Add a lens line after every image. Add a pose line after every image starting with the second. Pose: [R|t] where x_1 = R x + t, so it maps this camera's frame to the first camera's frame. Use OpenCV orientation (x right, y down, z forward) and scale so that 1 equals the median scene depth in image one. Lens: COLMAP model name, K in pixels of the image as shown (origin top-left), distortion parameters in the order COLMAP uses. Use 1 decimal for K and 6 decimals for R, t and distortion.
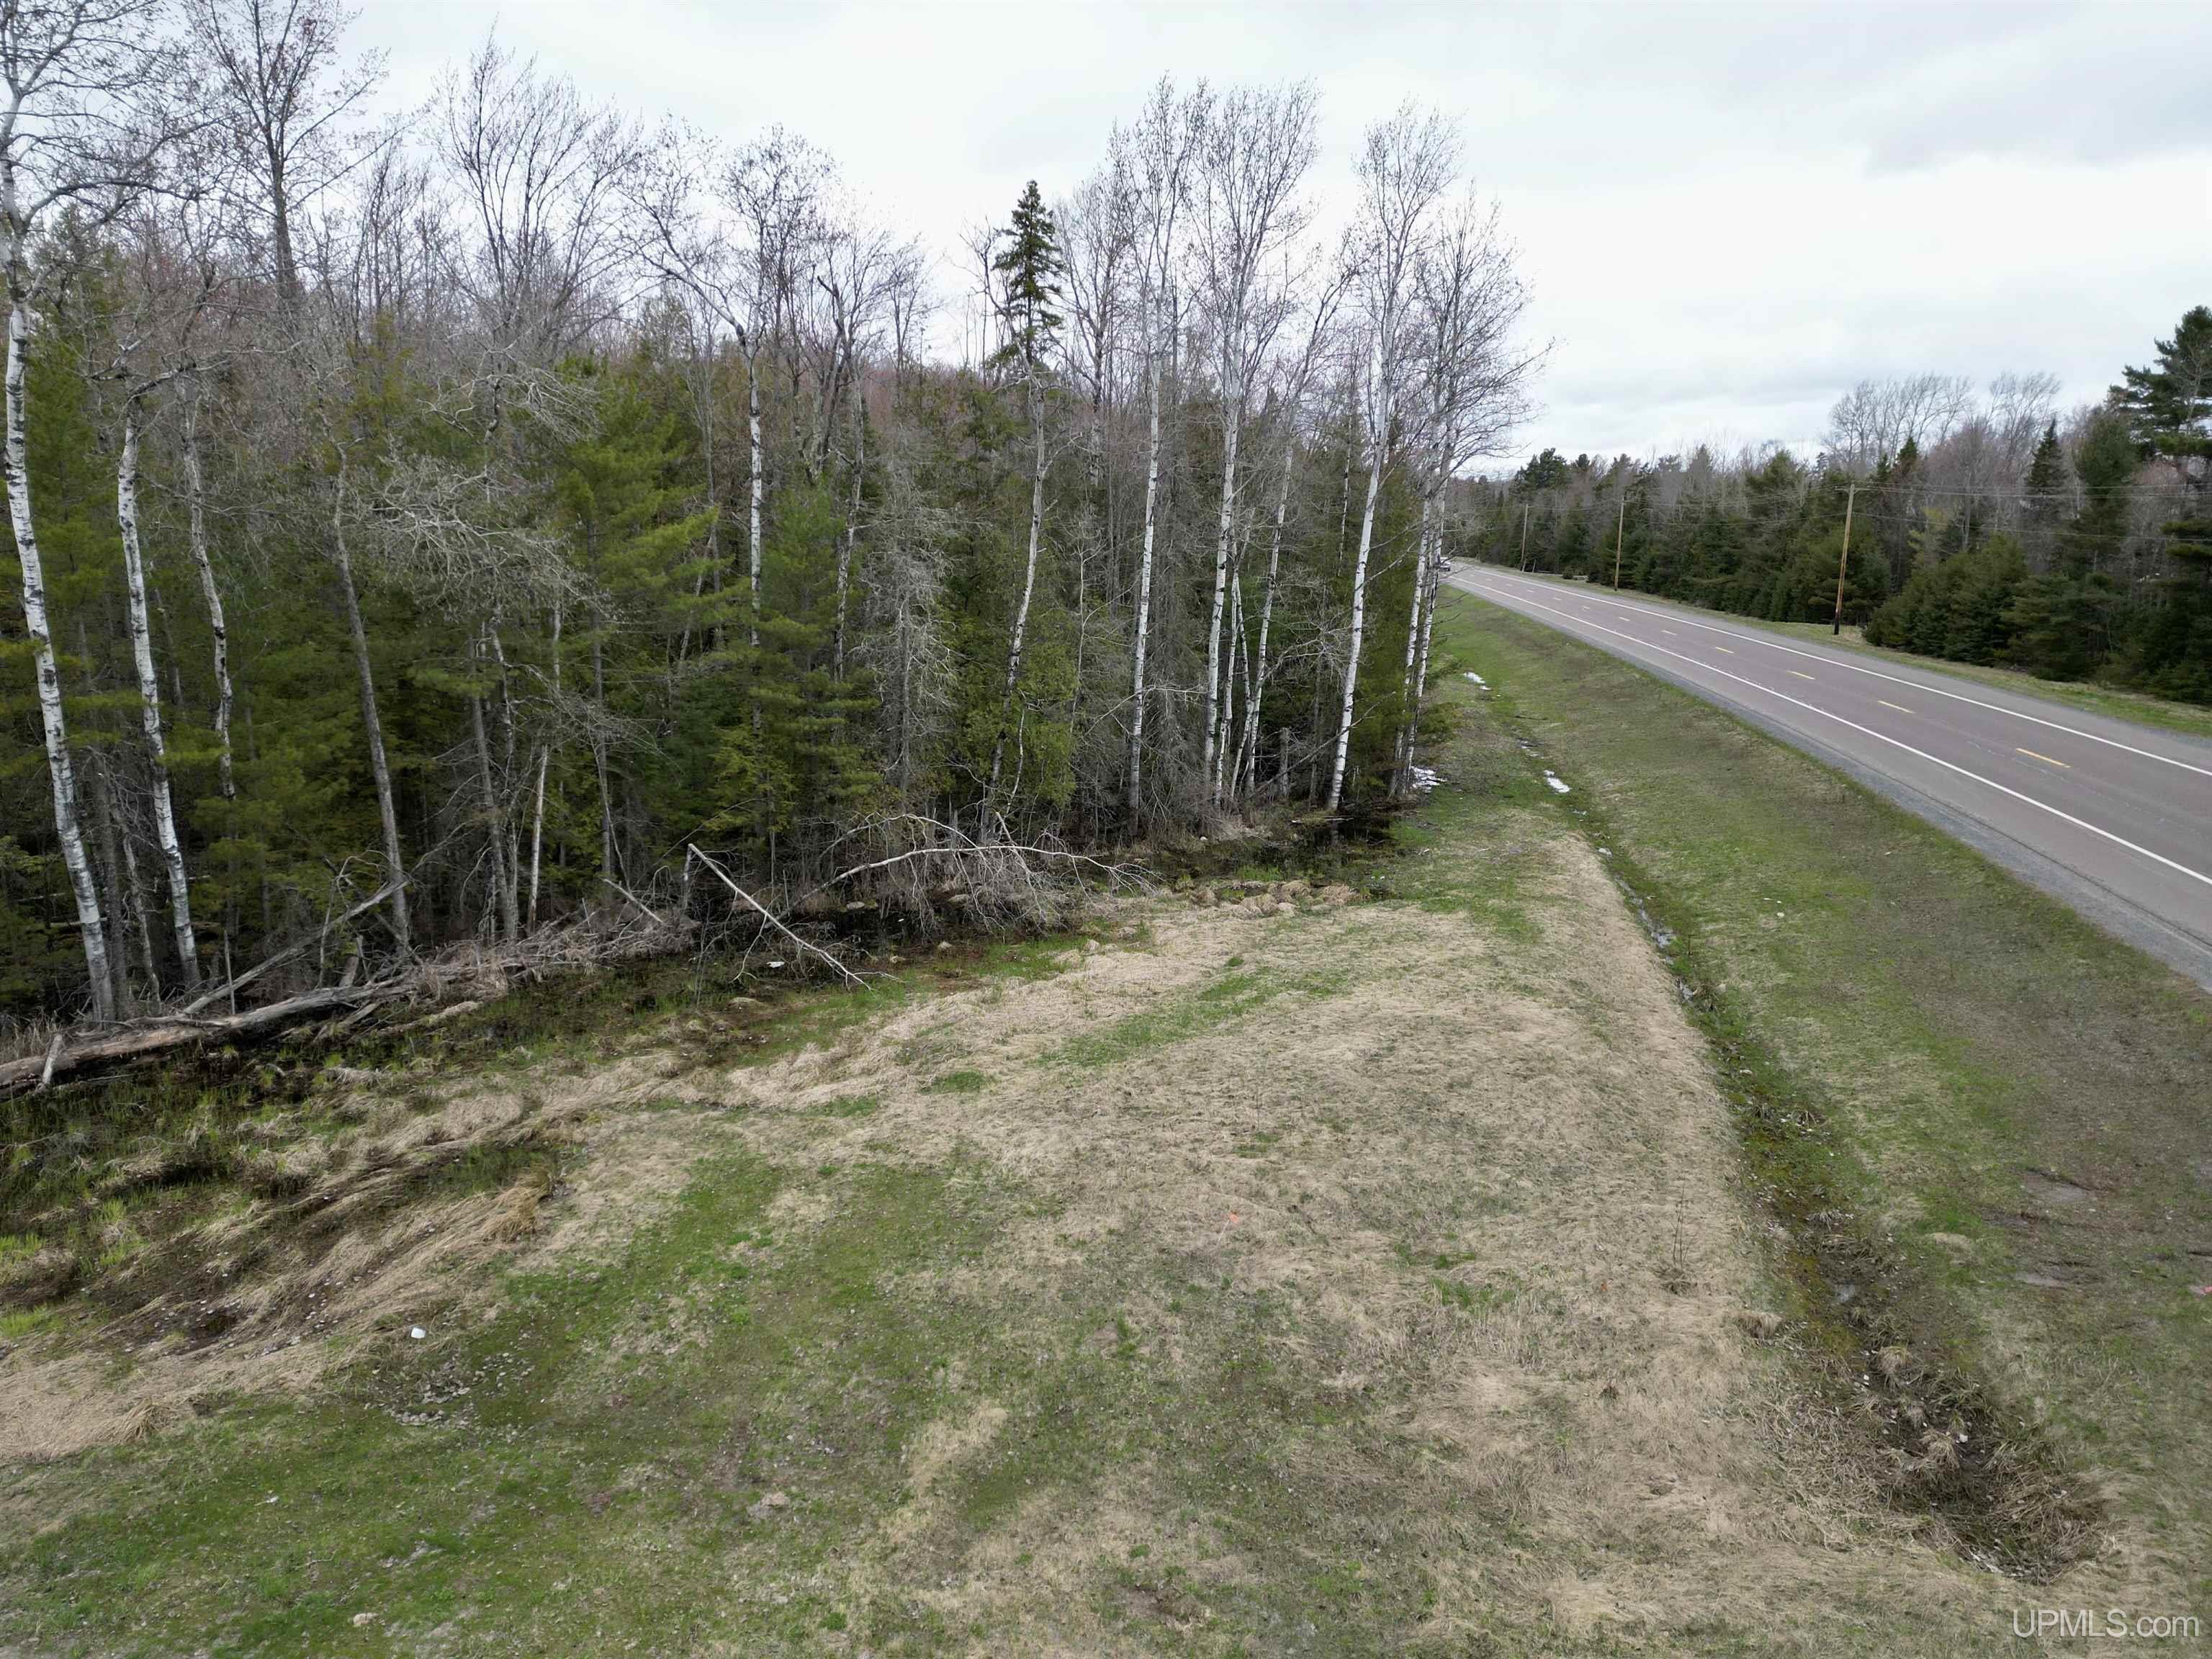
lens RADIAL K [[1526.0, 0, 1095.3], [0, 1526.0, 821.9], [0, 0, 1]] dist [0.086174, -0.074762]
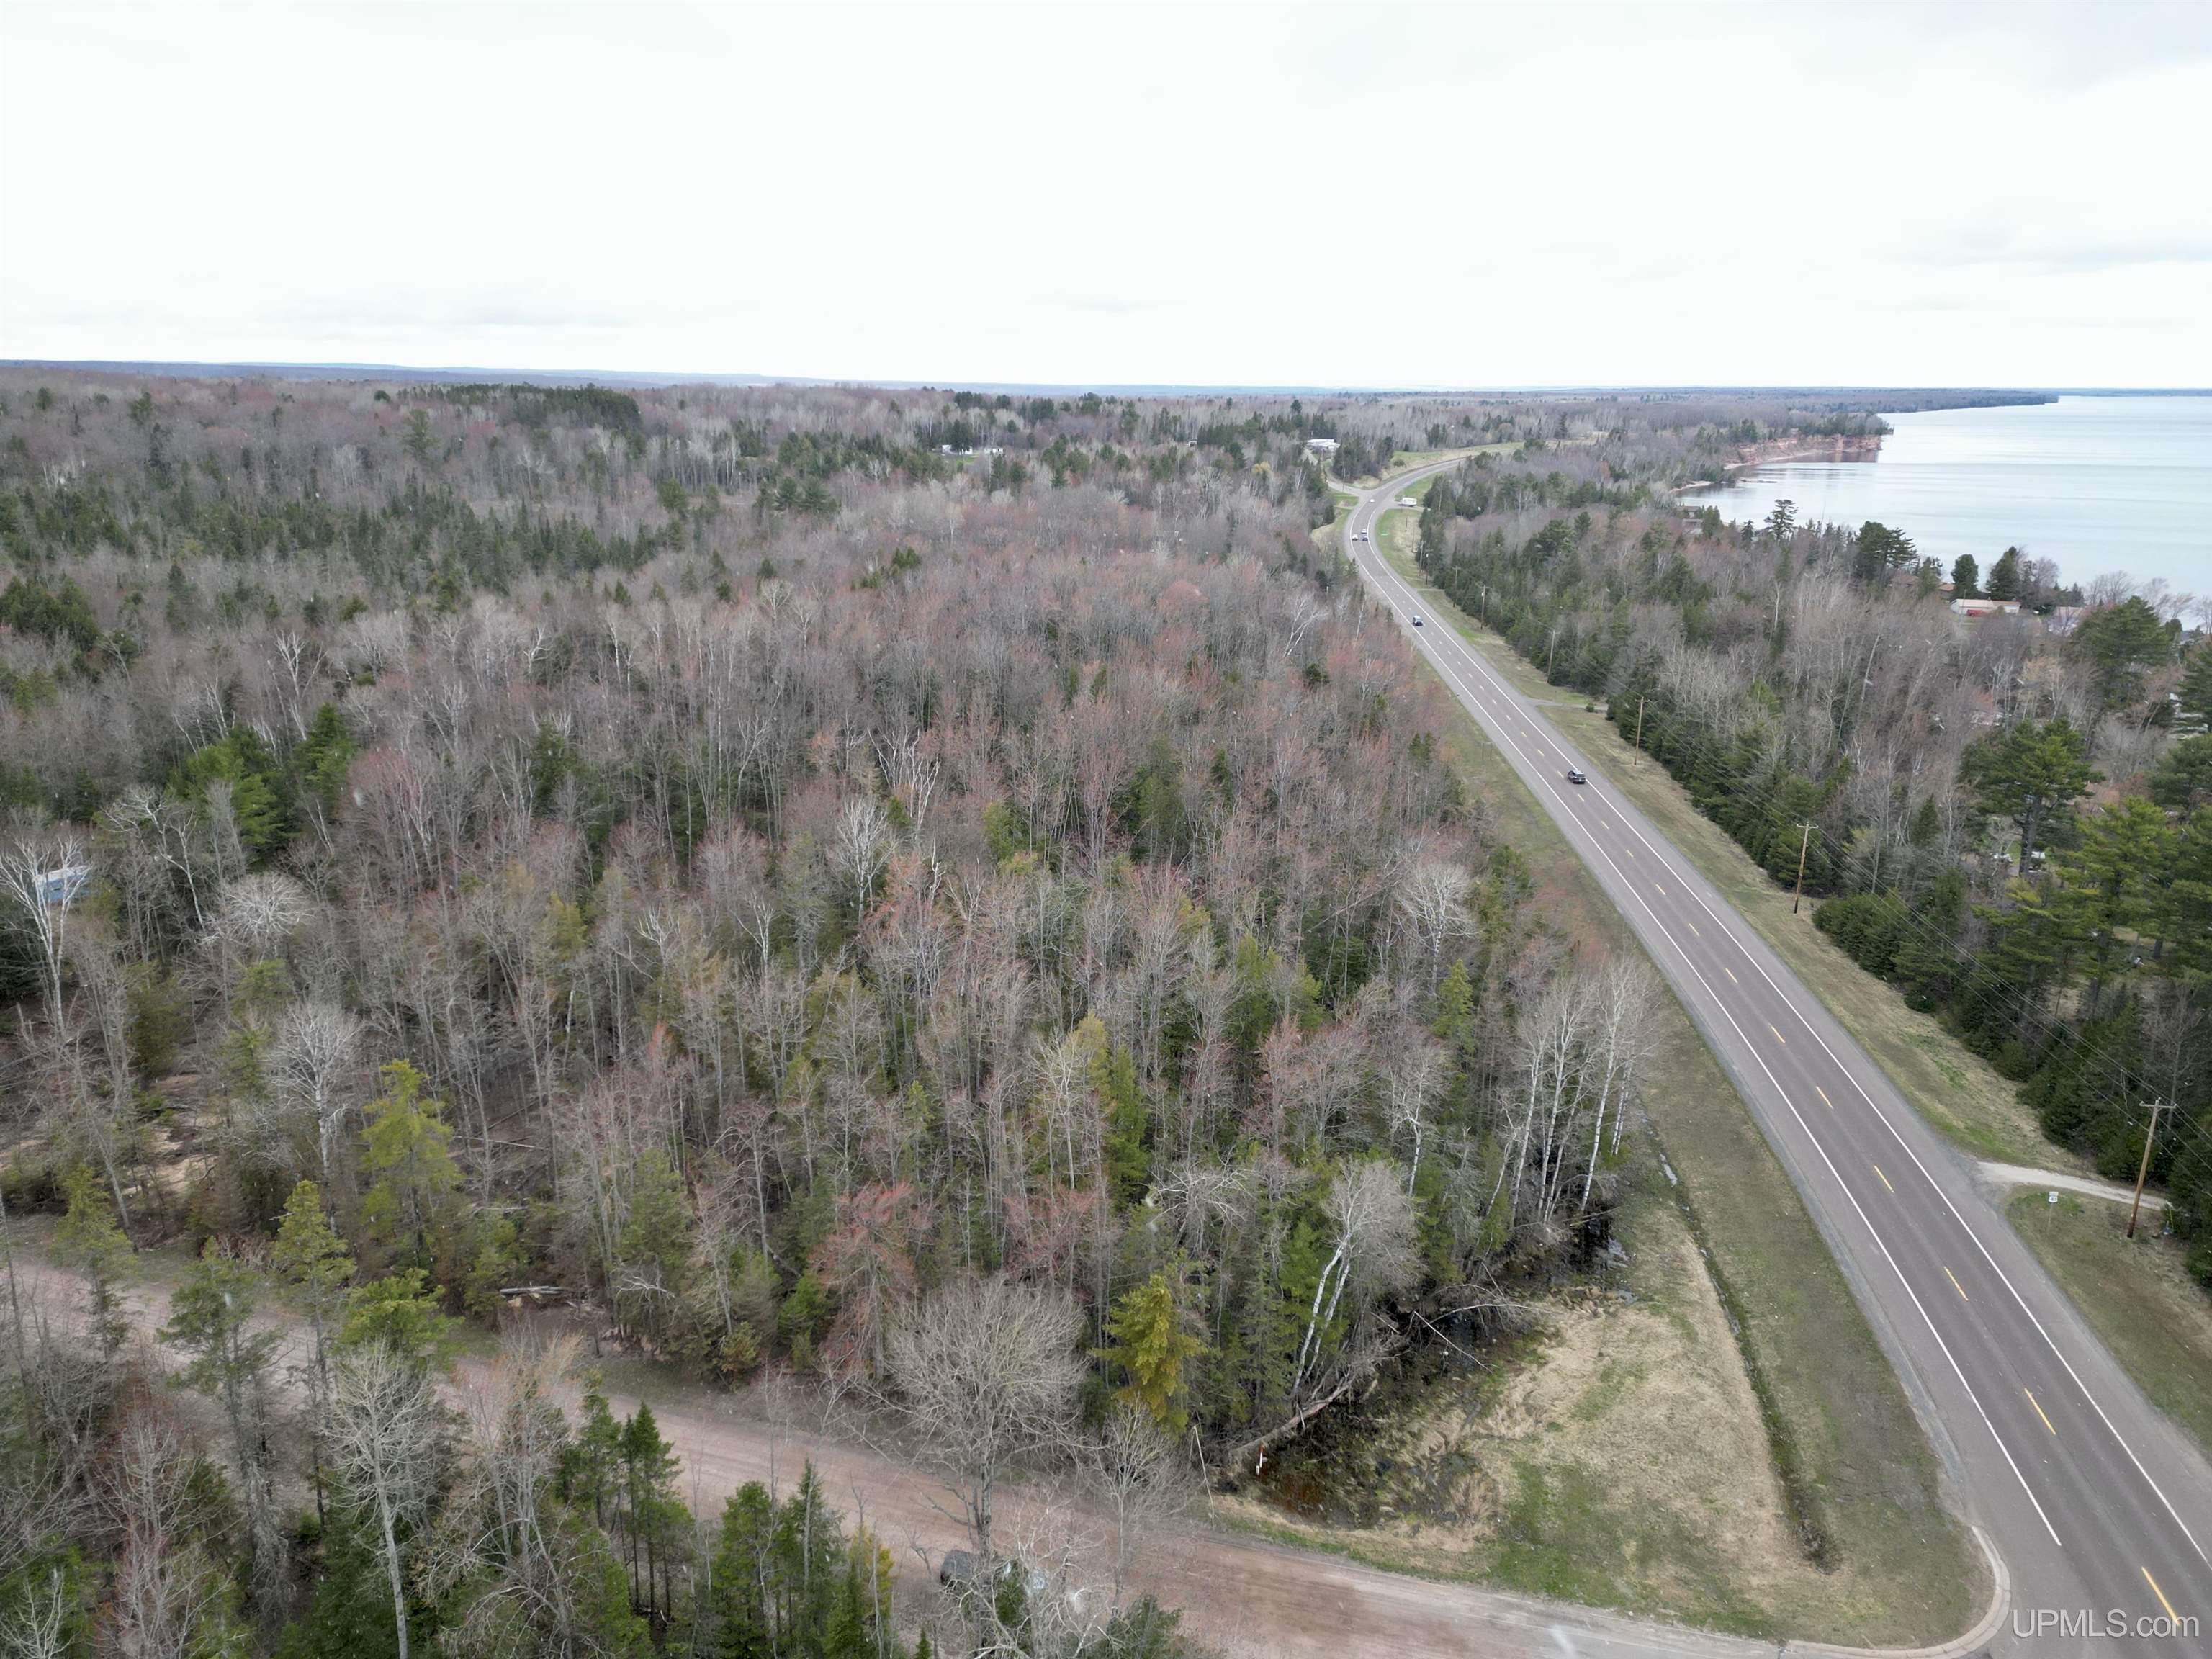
lens RADIAL K [[1526.0, 0, 1101.1], [0, 1526.0, 824.7], [0, 0, 1]] dist [0.086174, -0.074762]
pose [[0.999558, -0.003578, 0.029520, -1.290409], [0.001221, 0.996836, 0.079480, -1.571711], [-0.029711, -0.079409, 0.996399, -2.554617]]
